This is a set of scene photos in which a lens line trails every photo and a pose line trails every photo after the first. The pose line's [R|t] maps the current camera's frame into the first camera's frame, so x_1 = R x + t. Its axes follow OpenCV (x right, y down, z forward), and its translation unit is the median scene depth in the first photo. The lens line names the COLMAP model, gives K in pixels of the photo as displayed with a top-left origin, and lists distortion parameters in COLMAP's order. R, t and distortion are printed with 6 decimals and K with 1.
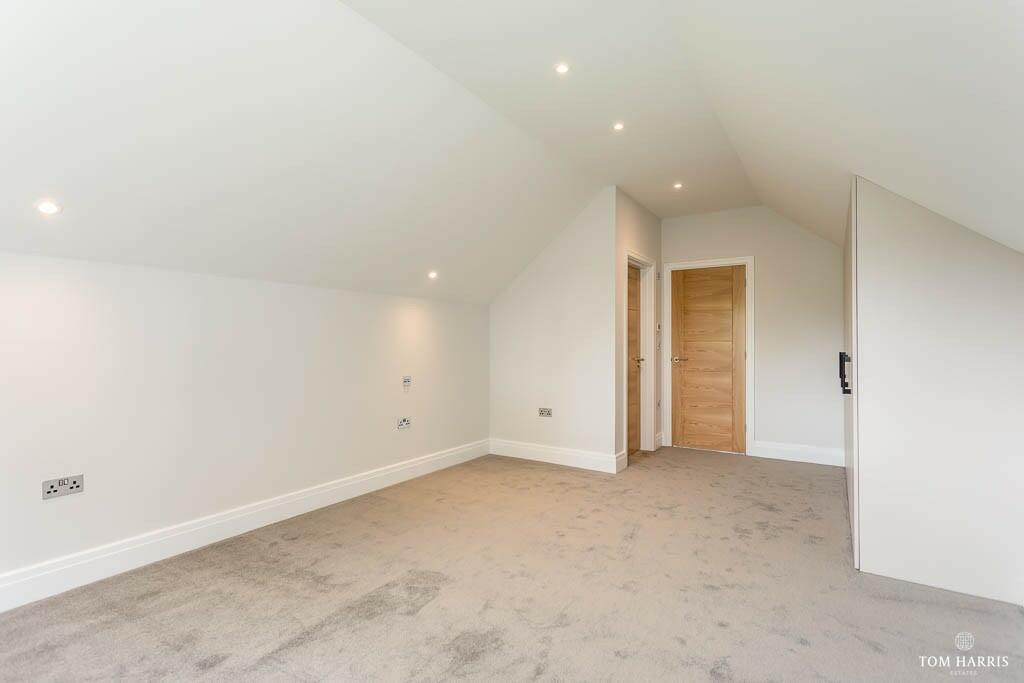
lens RADIAL K [[489.3, 0, 512.0], [0, 489.3, 341.5], [0, 0, 1]] dist [0.000620, 0.001015]
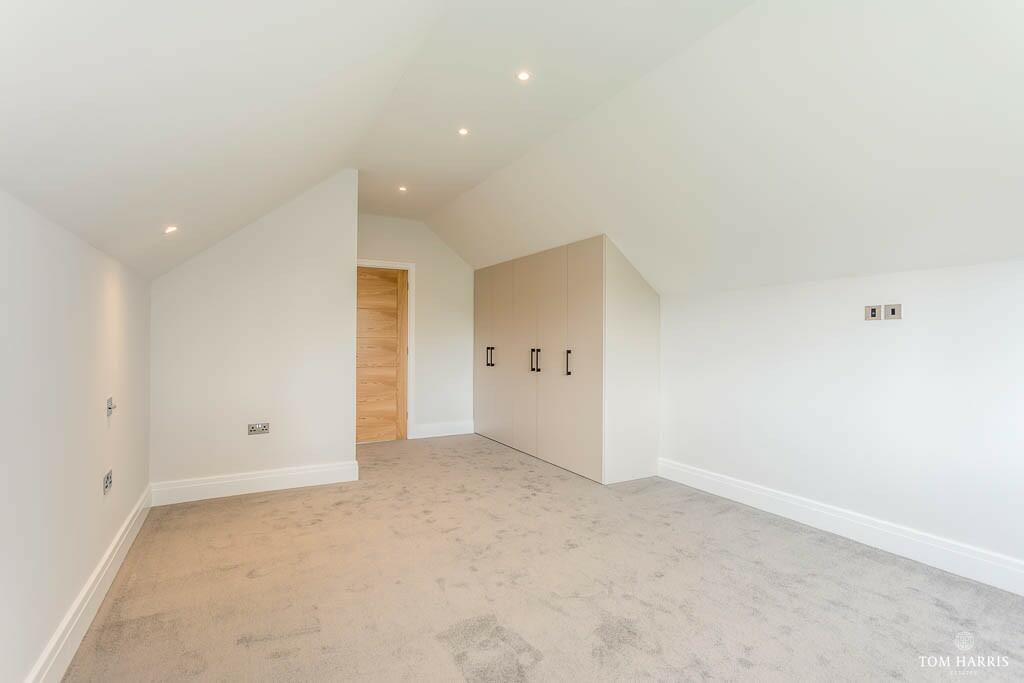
lens RADIAL K [[489.3, 0, 512.0], [0, 489.3, 341.5], [0, 0, 1]] dist [0.000620, 0.001015]
pose [[0.459233, -0.001696, 0.888314, -0.549840], [-0.008184, 0.999948, 0.006140, -0.002160], [-0.888278, -0.010090, 0.459195, 0.359444]]
